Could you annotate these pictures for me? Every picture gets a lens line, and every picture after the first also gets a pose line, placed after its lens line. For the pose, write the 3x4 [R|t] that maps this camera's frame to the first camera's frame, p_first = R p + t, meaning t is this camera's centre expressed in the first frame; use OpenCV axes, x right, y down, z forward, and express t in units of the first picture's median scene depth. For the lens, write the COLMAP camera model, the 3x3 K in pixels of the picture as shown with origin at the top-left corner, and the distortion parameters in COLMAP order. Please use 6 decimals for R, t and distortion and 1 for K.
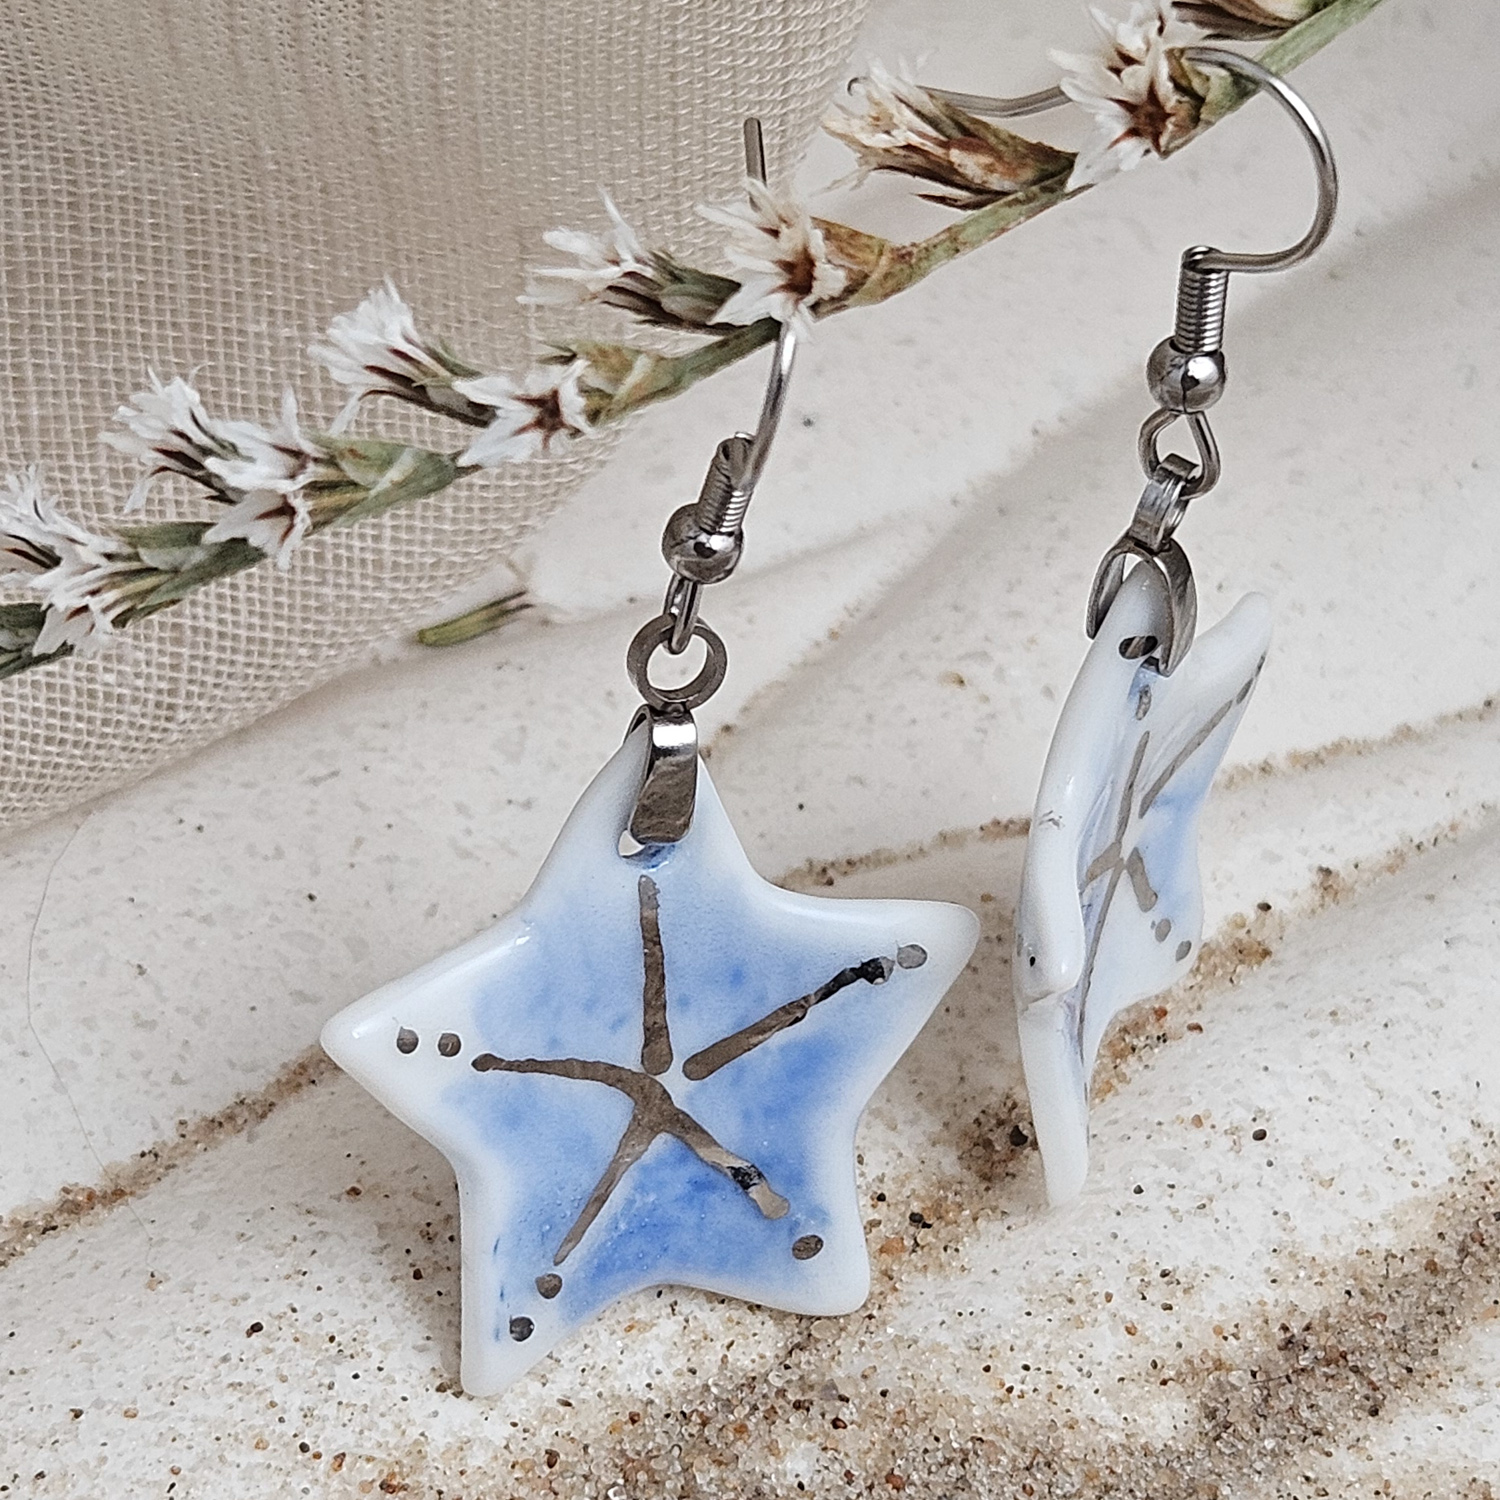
lens RADIAL K [[2017.9, 0, 750.9], [0, 2017.9, 750.1], [0, 0, 1]] dist [0.014450, -0.020376]
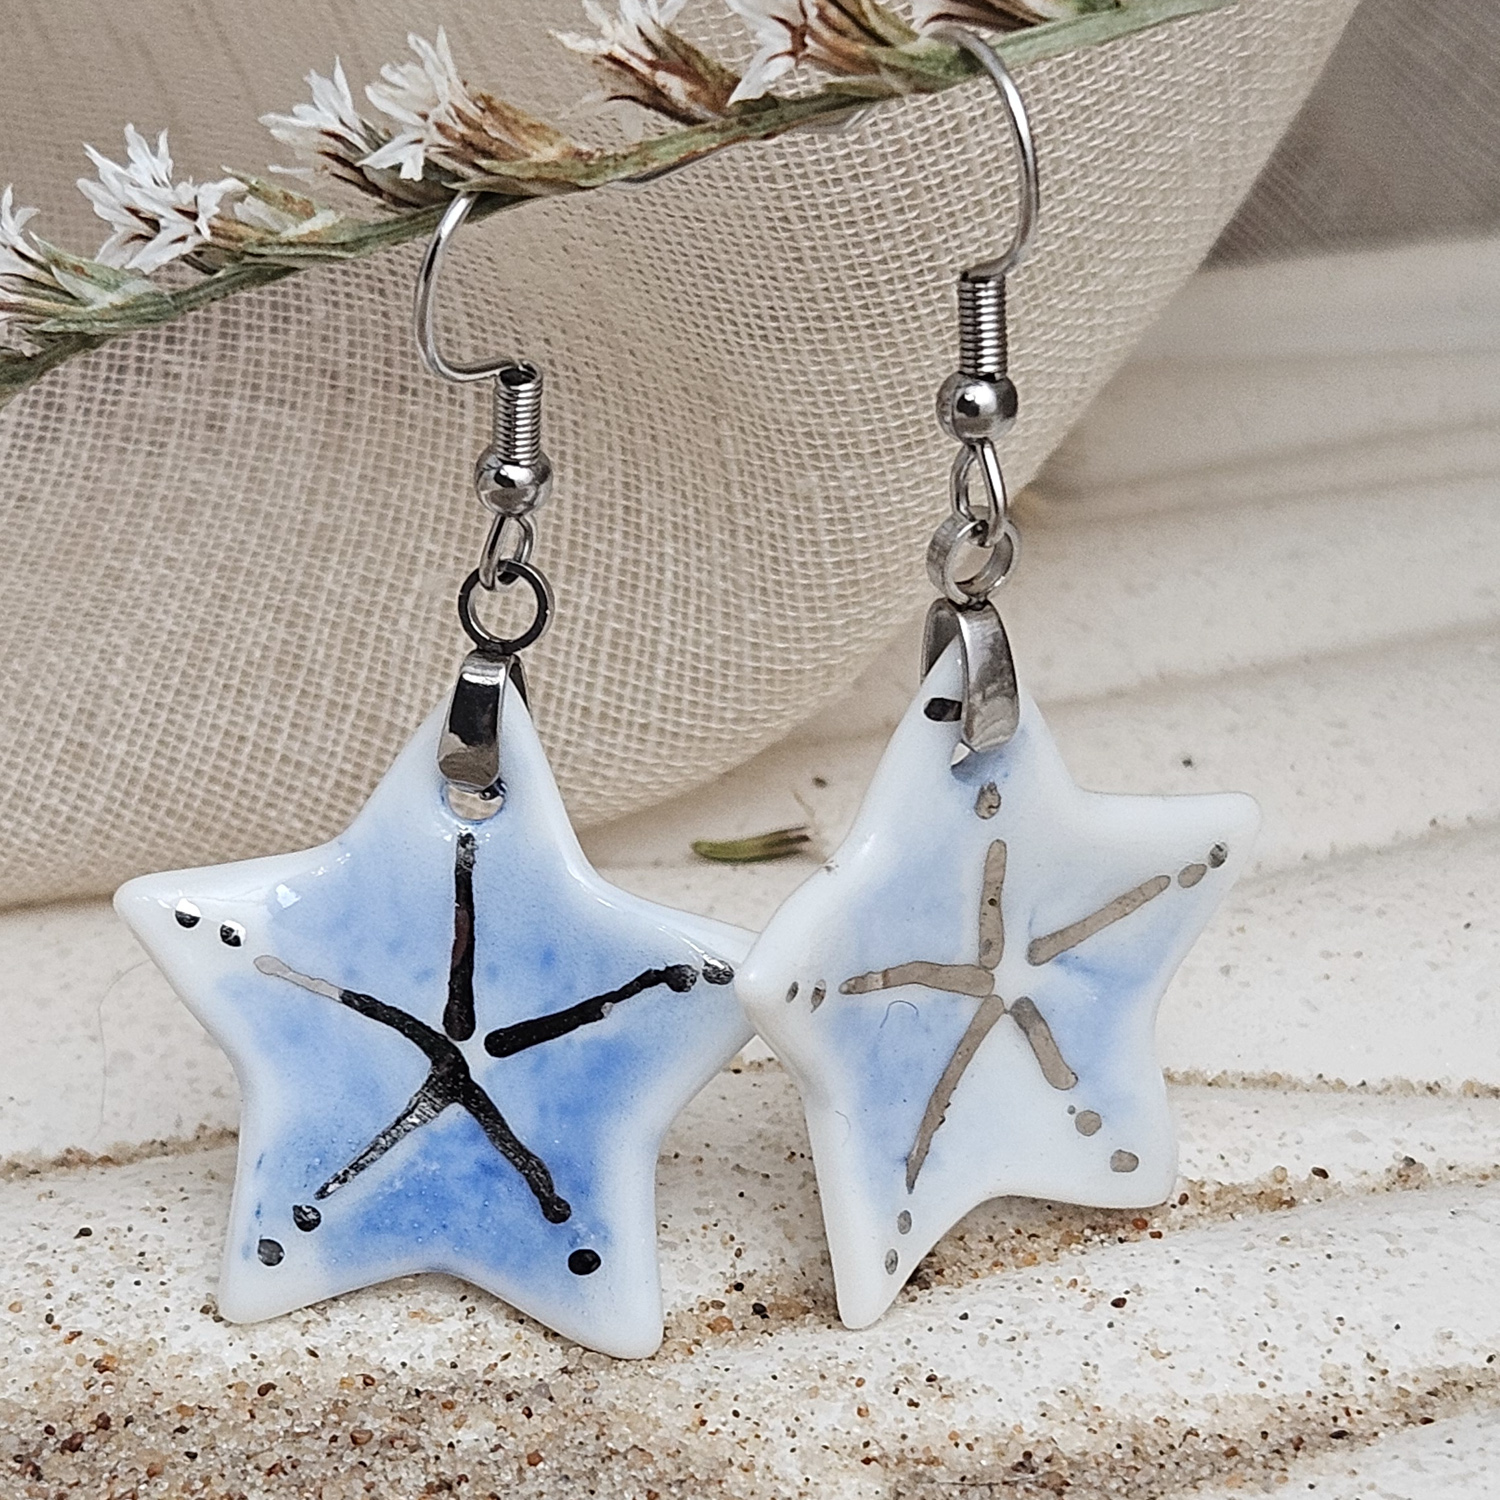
lens RADIAL K [[2017.9, 0, 750.9], [0, 2017.9, 750.1], [0, 0, 1]] dist [0.014450, -0.020376]
pose [[0.963016, 0.184206, -0.196642, 0.269461], [-0.211604, 0.968842, -0.128718, 0.117895], [0.166804, 0.165568, 0.971990, 0.004919]]
